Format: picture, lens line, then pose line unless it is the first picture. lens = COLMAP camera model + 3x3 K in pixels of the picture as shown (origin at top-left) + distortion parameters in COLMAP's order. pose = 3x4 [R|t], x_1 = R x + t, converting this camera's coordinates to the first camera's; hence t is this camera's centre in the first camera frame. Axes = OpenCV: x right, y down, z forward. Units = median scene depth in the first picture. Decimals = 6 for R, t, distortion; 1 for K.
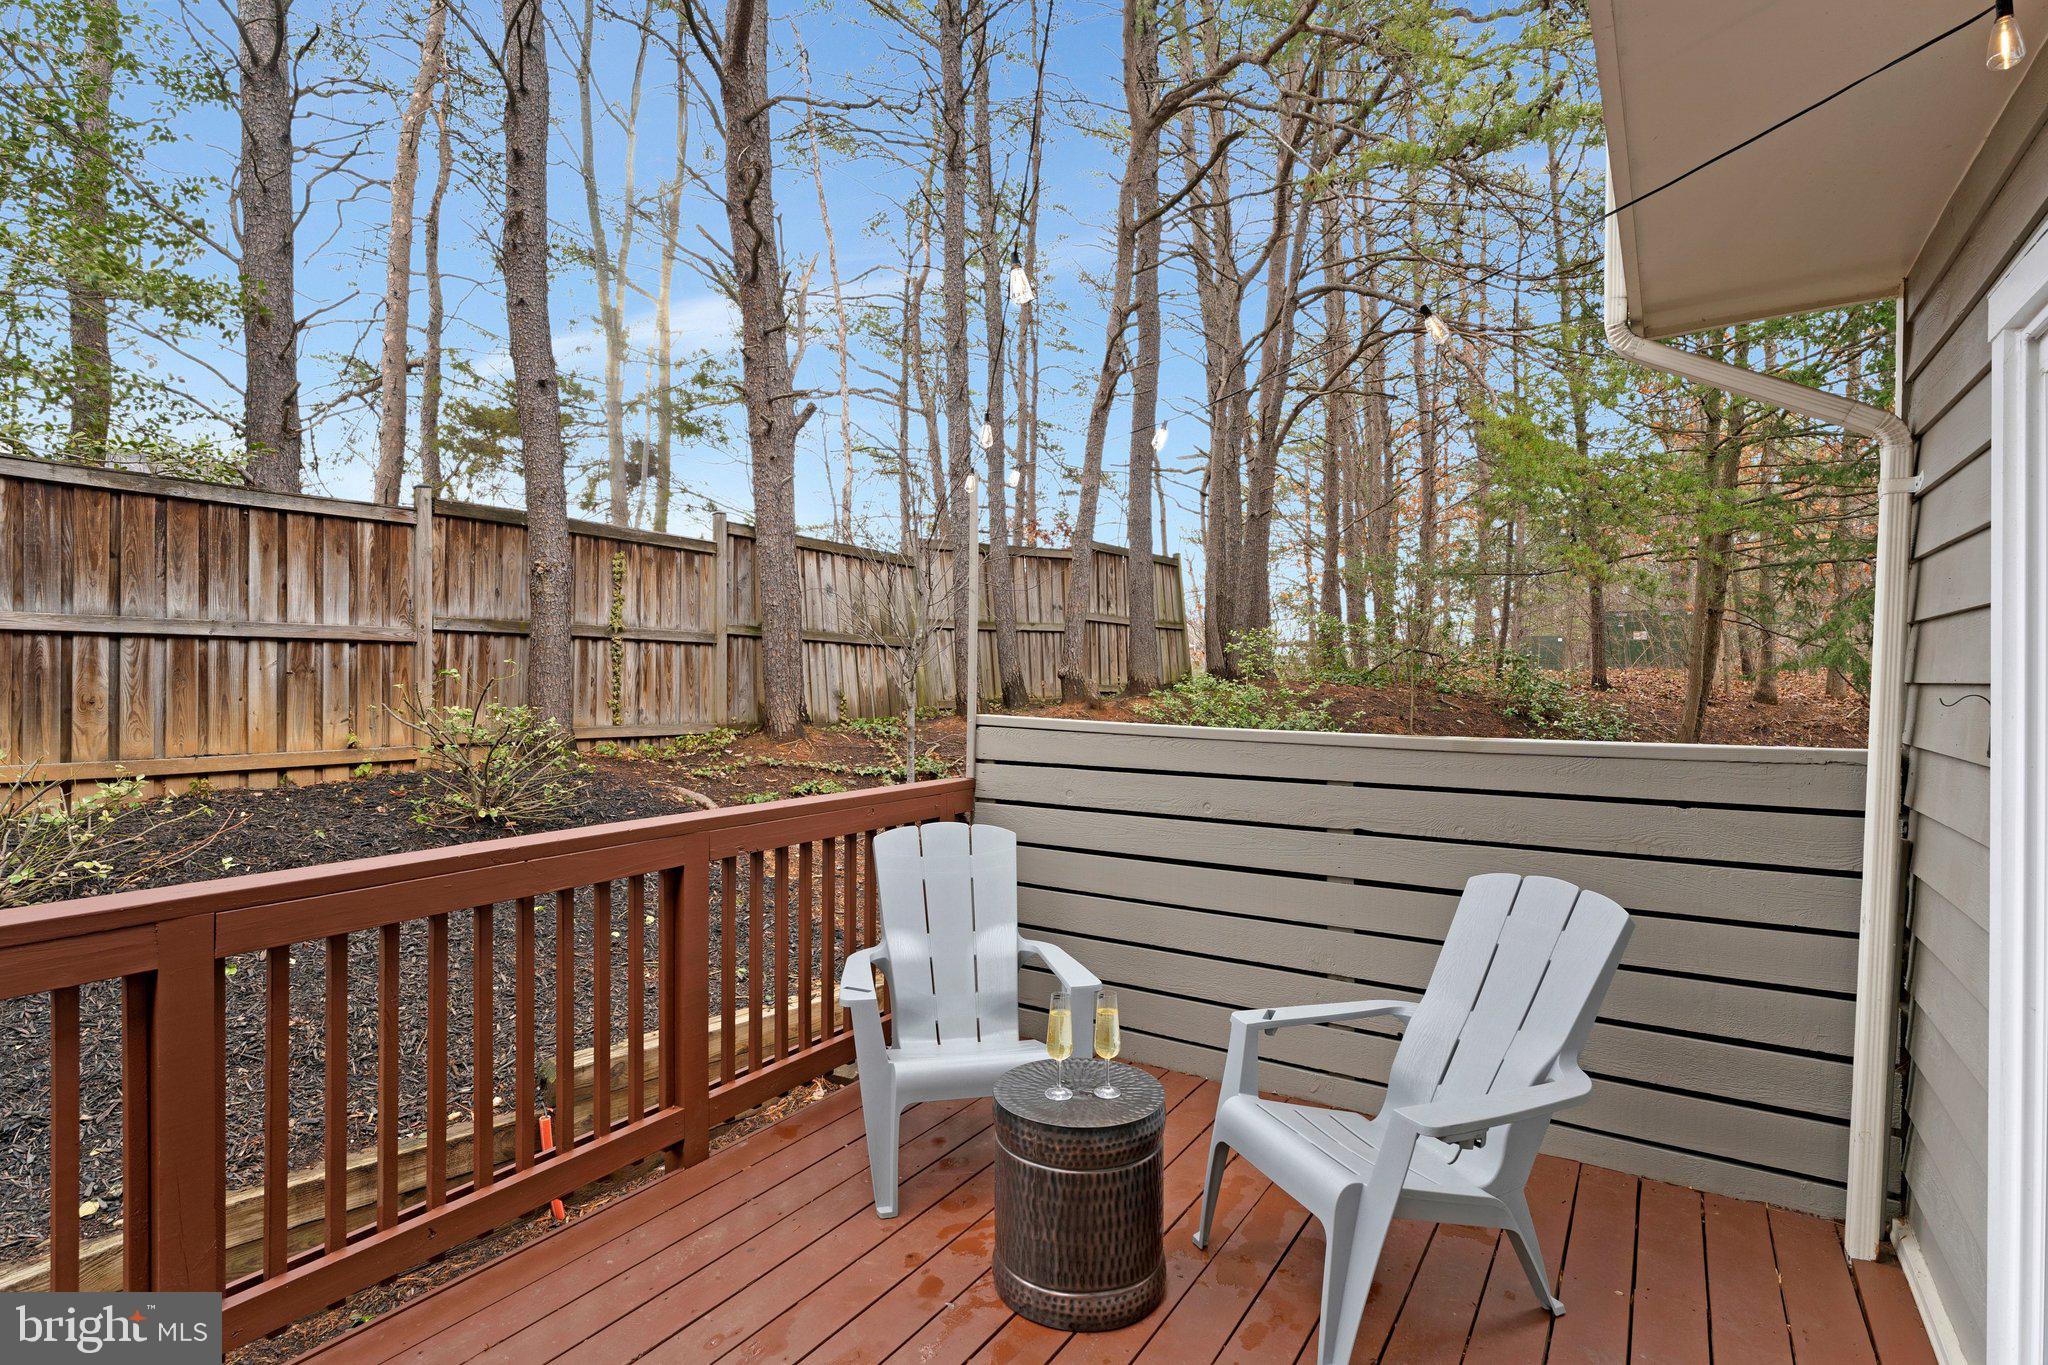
lens RADIAL K [[1014.5, 0, 1024.0], [0, 1014.5, 682.5], [0, 0, 1]] dist [0.000596, 0.000180]
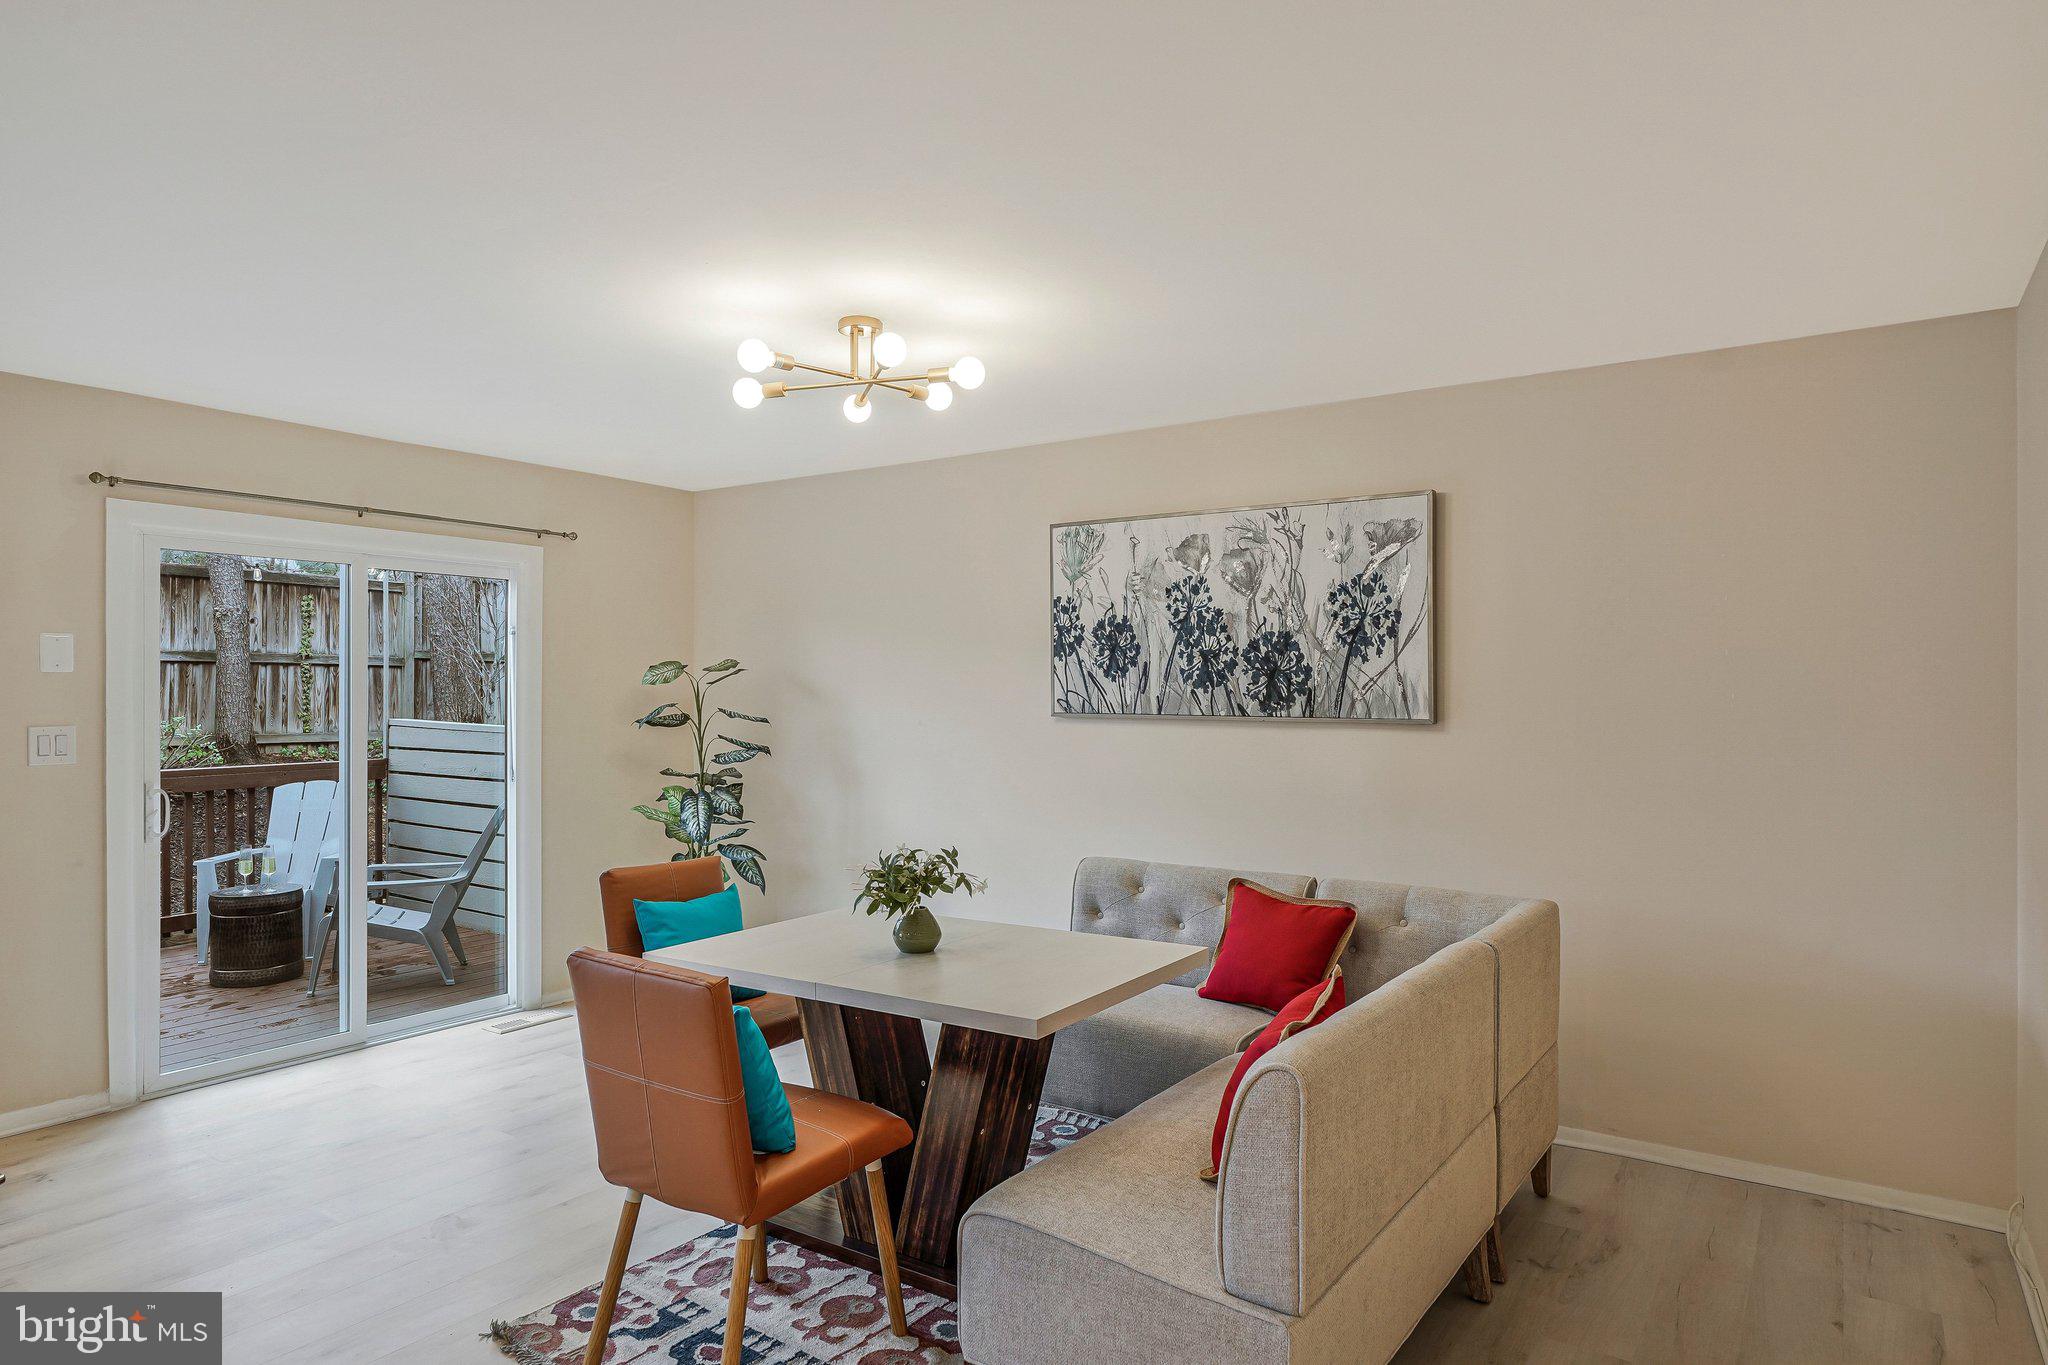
lens RADIAL K [[1192.6, 0, 1024.0], [0, 1192.6, 682.5], [0, 0, 1]] dist [0.002649, 0.000893]
pose [[0.999247, -0.008099, -0.037956, 0.606489], [0.007781, 0.999933, -0.008539, -0.000610], [0.038023, 0.008238, 0.999243, -0.496434]]
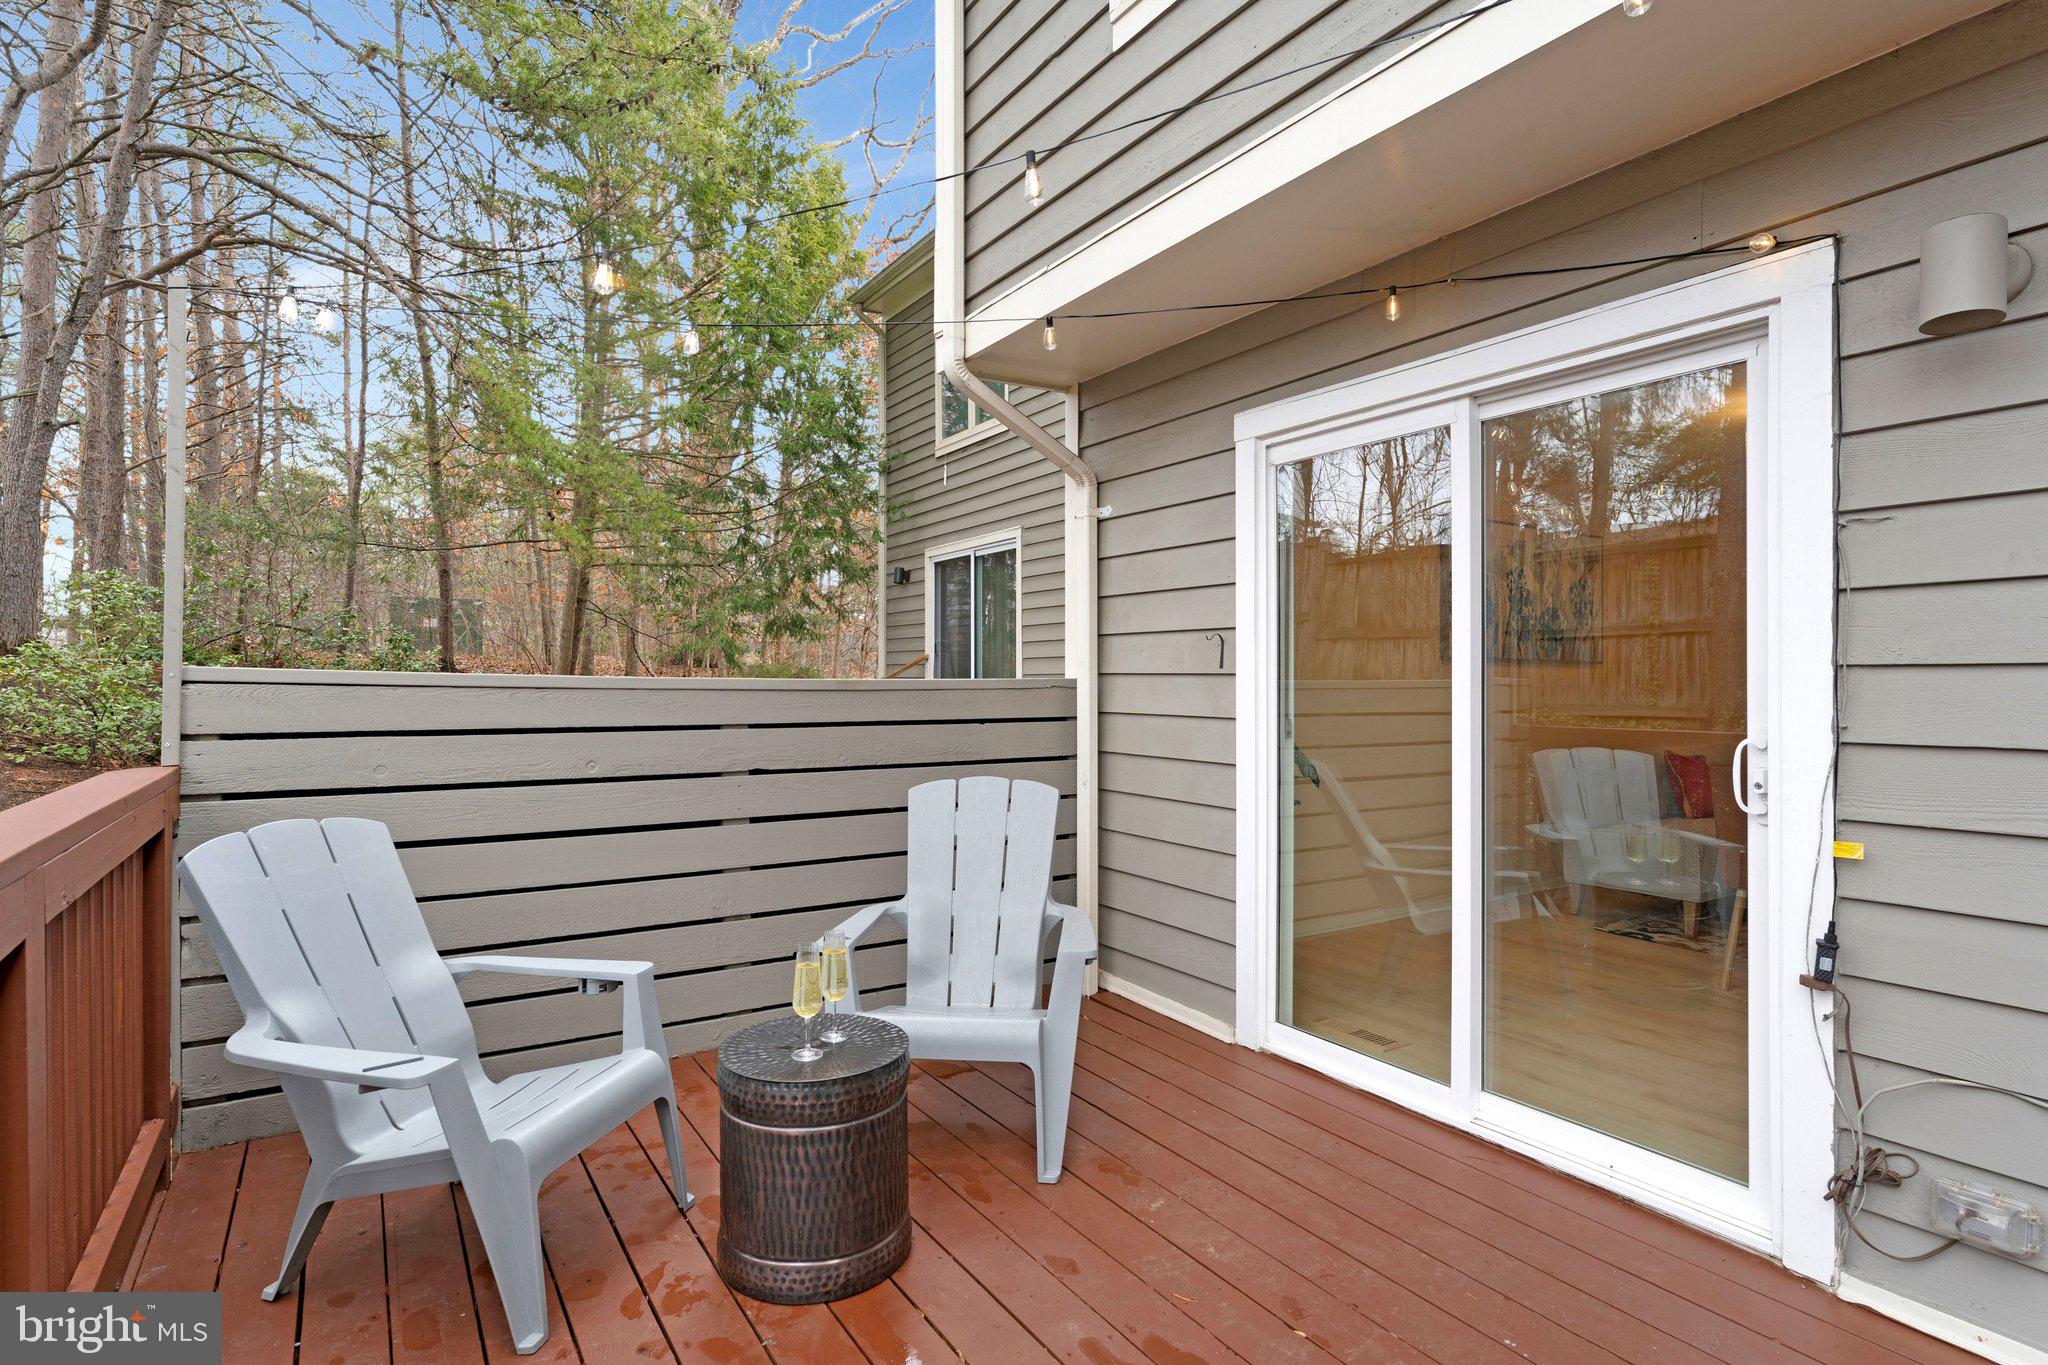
lens RADIAL K [[1014.5, 0, 1024.0], [0, 1014.5, 682.5], [0, 0, 1]] dist [0.000596, 0.000180]
pose [[0.425436, -0.008400, 0.904950, -0.235524], [0.003662, 0.999965, 0.007561, 0.023654], [-0.904981, 0.000097, 0.425452, 0.149365]]
